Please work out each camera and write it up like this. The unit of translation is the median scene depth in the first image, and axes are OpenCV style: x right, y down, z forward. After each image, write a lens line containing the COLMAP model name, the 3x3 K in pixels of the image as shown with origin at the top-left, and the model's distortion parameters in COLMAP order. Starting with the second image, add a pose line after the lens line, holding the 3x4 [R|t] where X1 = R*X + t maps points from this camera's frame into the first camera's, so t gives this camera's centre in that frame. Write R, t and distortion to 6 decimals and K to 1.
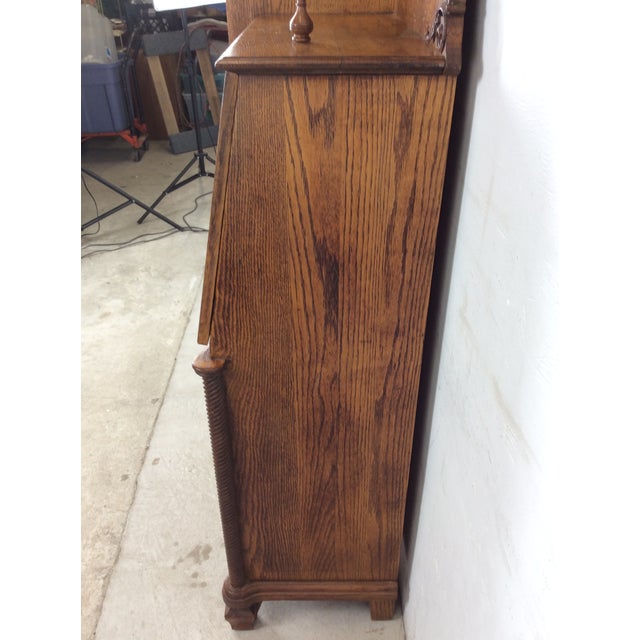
lens RADIAL K [[586.7, 0, 315.3], [0, 586.7, 320.2], [0, 0, 1]] dist [0.106899, -0.211624]
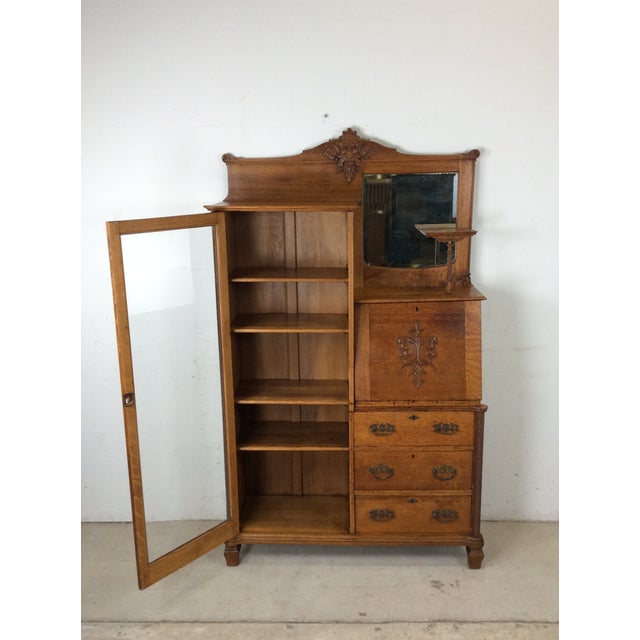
lens RADIAL K [[638.9, 0, 320.0], [0, 638.9, 320.0], [0, 0, 1]] dist [0.132387, -0.284042]
pose [[0.039745, -0.233256, 0.971603, -2.212921], [0.556394, 0.812841, 0.172381, -0.865390], [-0.829967, 0.533743, 0.162088, 0.719358]]
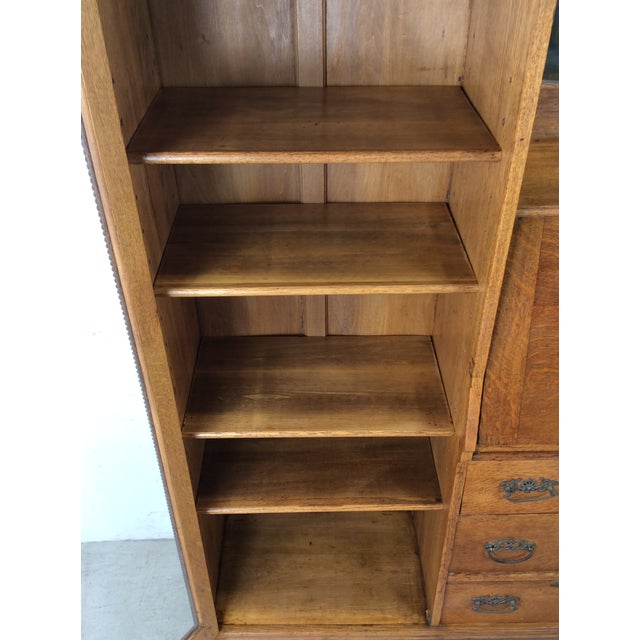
lens RADIAL K [[638.9, 0, 320.0], [0, 638.9, 320.0], [0, 0, 1]] dist [0.132387, -0.284042]
pose [[-0.001792, -0.593716, 0.804673, -0.775026], [0.551535, 0.670633, 0.496045, -0.891893], [-0.834150, 0.444694, 0.326254, 0.931913]]
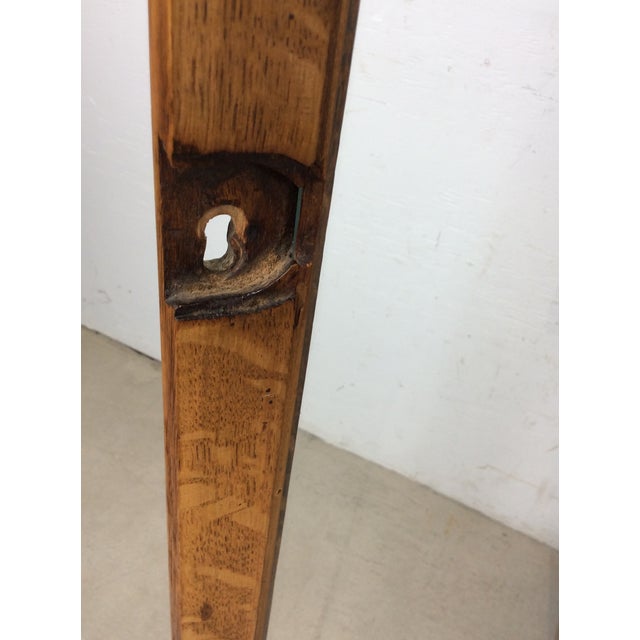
lens RADIAL K [[638.9, 0, 320.0], [0, 638.9, 320.0], [0, 0, 1]] dist [0.132387, -0.284042]
pose [[0.482269, -0.499163, 0.719898, -0.543011], [0.371713, 0.860734, 0.347801, -0.685498], [-0.793250, 0.099862, 0.600651, 1.524933]]
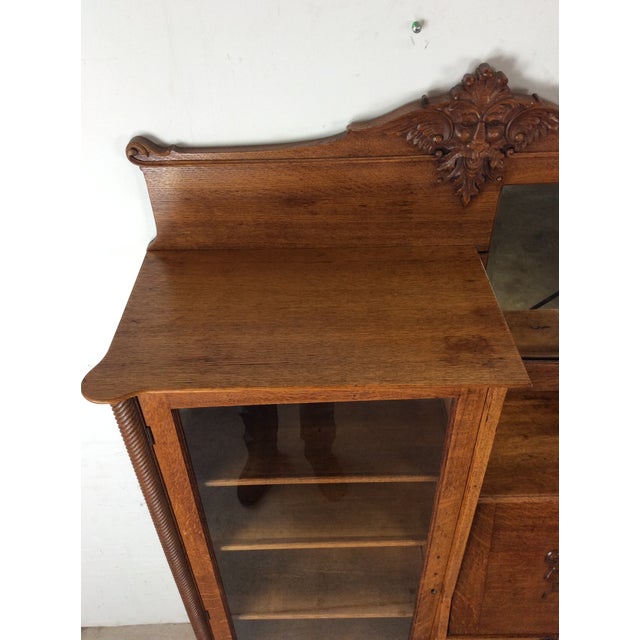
lens RADIAL K [[586.7, 0, 315.3], [0, 586.7, 320.2], [0, 0, 1]] dist [0.106899, -0.211624]
pose [[-0.000190, -0.643089, 0.765792, -0.605099], [0.564193, 0.632202, 0.531044, -1.265314], [-0.825643, 0.432155, 0.362706, 0.683810]]
